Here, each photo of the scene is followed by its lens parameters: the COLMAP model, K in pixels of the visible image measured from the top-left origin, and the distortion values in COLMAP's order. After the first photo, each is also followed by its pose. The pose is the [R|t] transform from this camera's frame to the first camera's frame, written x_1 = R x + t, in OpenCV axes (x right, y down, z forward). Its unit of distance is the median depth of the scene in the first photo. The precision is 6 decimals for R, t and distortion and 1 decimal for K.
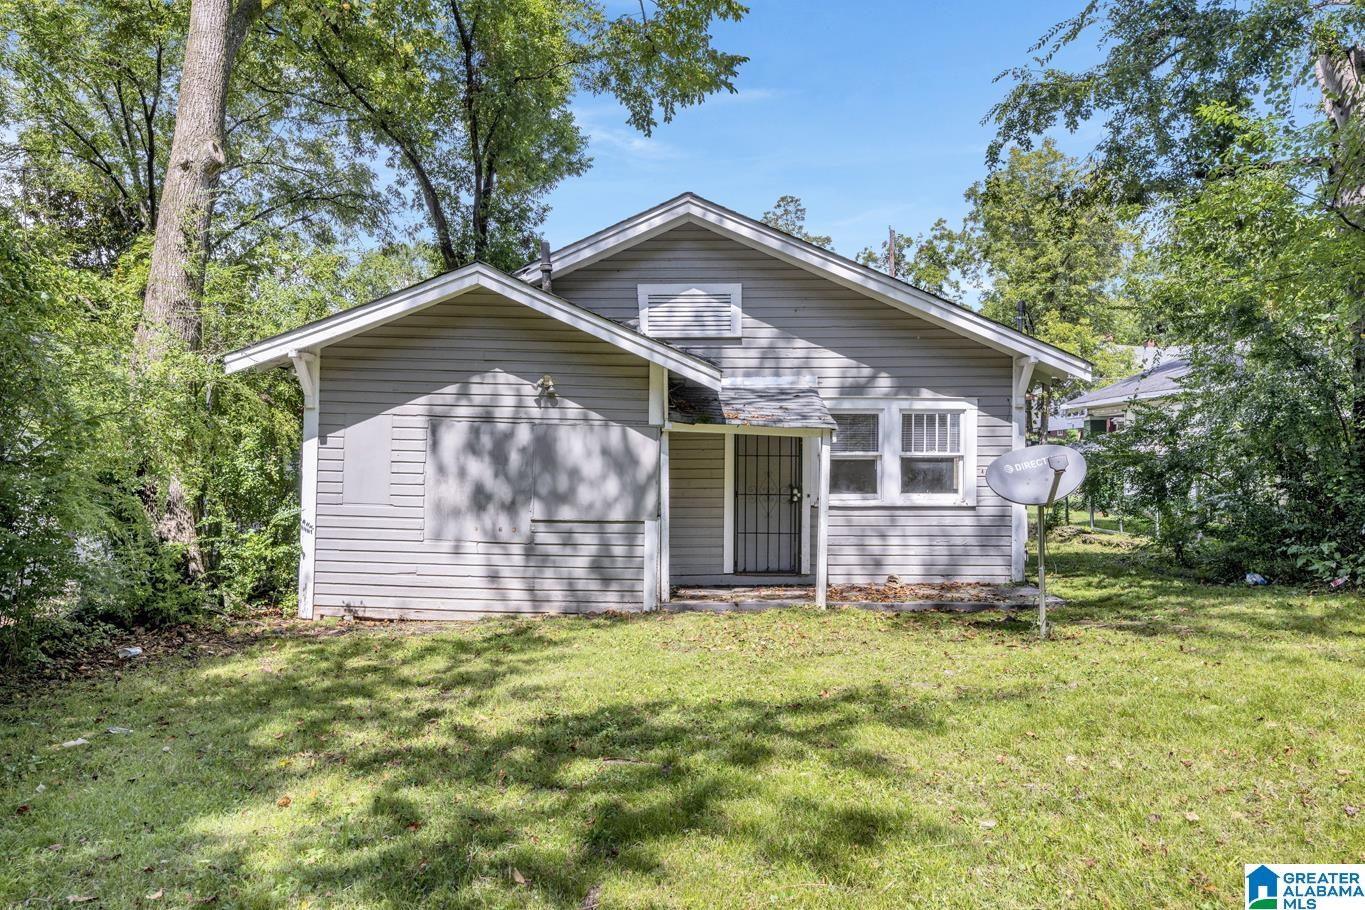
lens RADIAL K [[899.6, 0, 682.0], [0, 899.6, 459.4], [0, 0, 1]] dist [-0.004824, 0.000841]
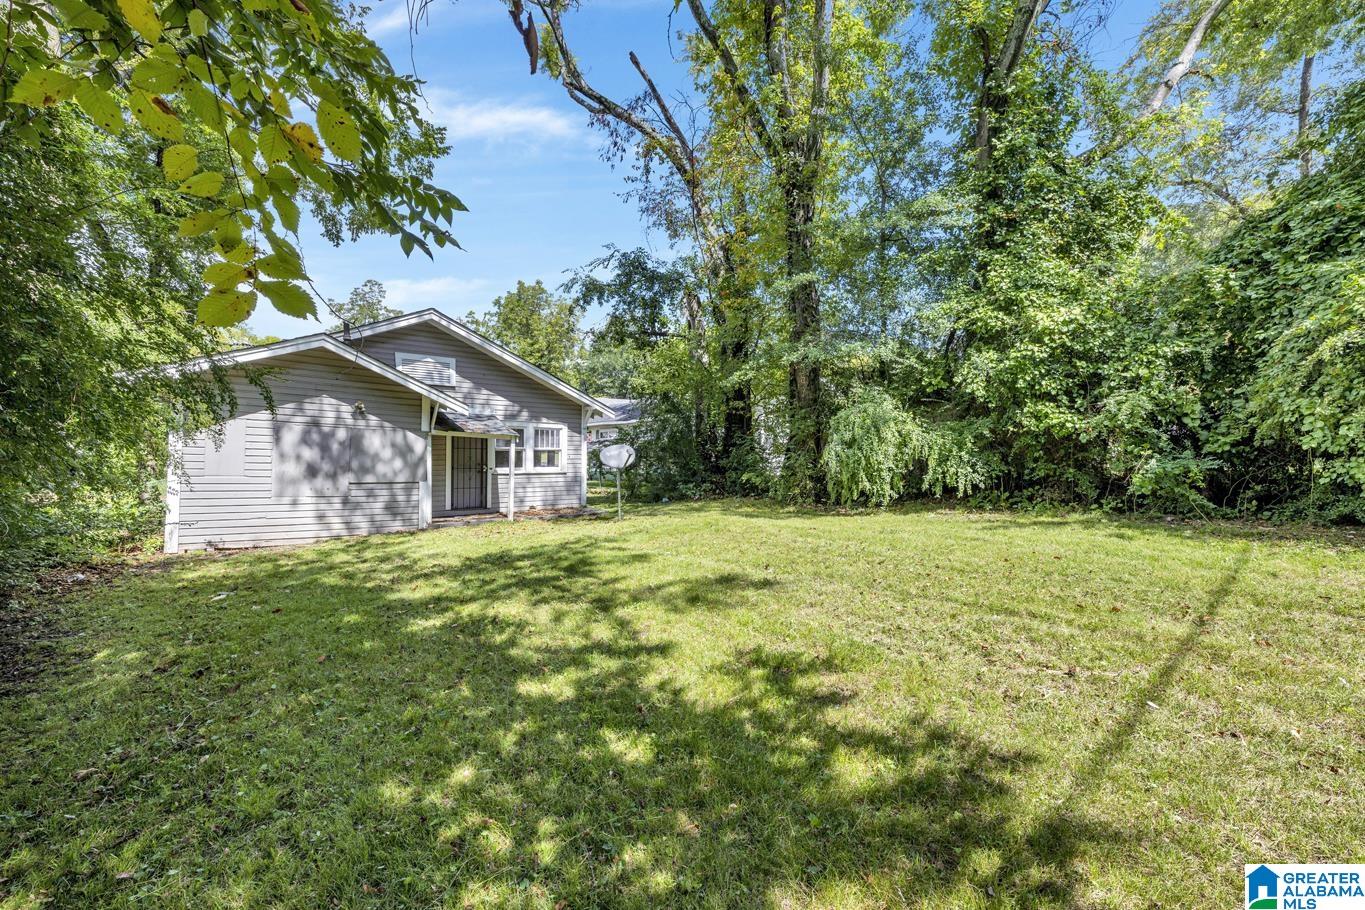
lens RADIAL K [[536.8, 0, 679.8], [0, 536.8, 455.6], [0, 0, 1]] dist [-0.002173, -0.000122]
pose [[0.777818, 0.003472, 0.628480, -0.311449], [-0.003990, 0.999992, -0.000587, 0.011555], [-0.628477, -0.002051, 0.777826, -0.214644]]
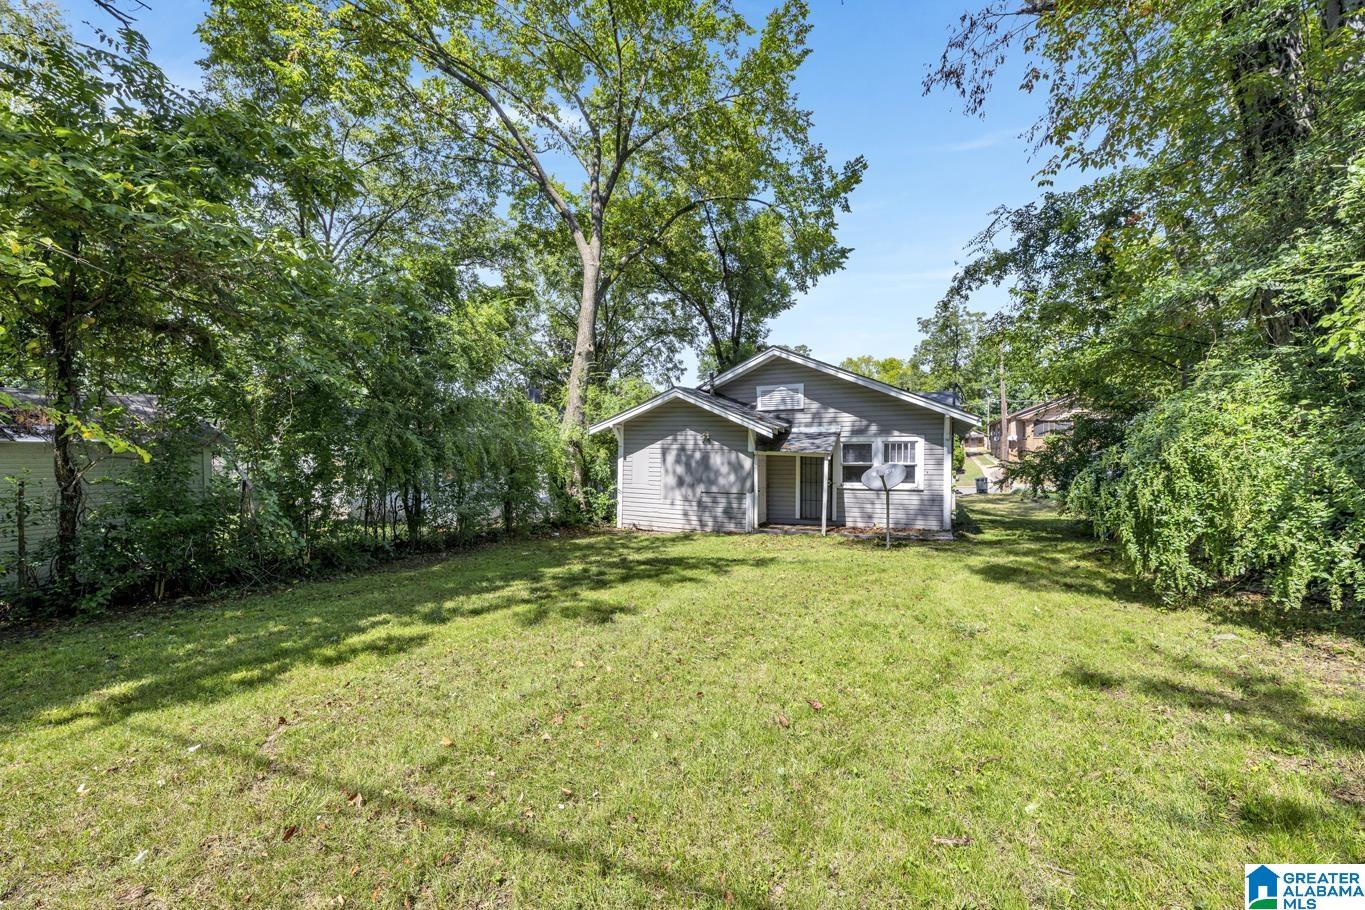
lens RADIAL K [[536.8, 0, 678.1], [0, 536.8, 459.8], [0, 0, 1]] dist [-0.002173, -0.000122]
pose [[0.913785, -0.000874, -0.406198, 0.351137], [0.004081, 0.999967, 0.007029, -0.026981], [0.406178, -0.008081, 0.913758, -0.323955]]
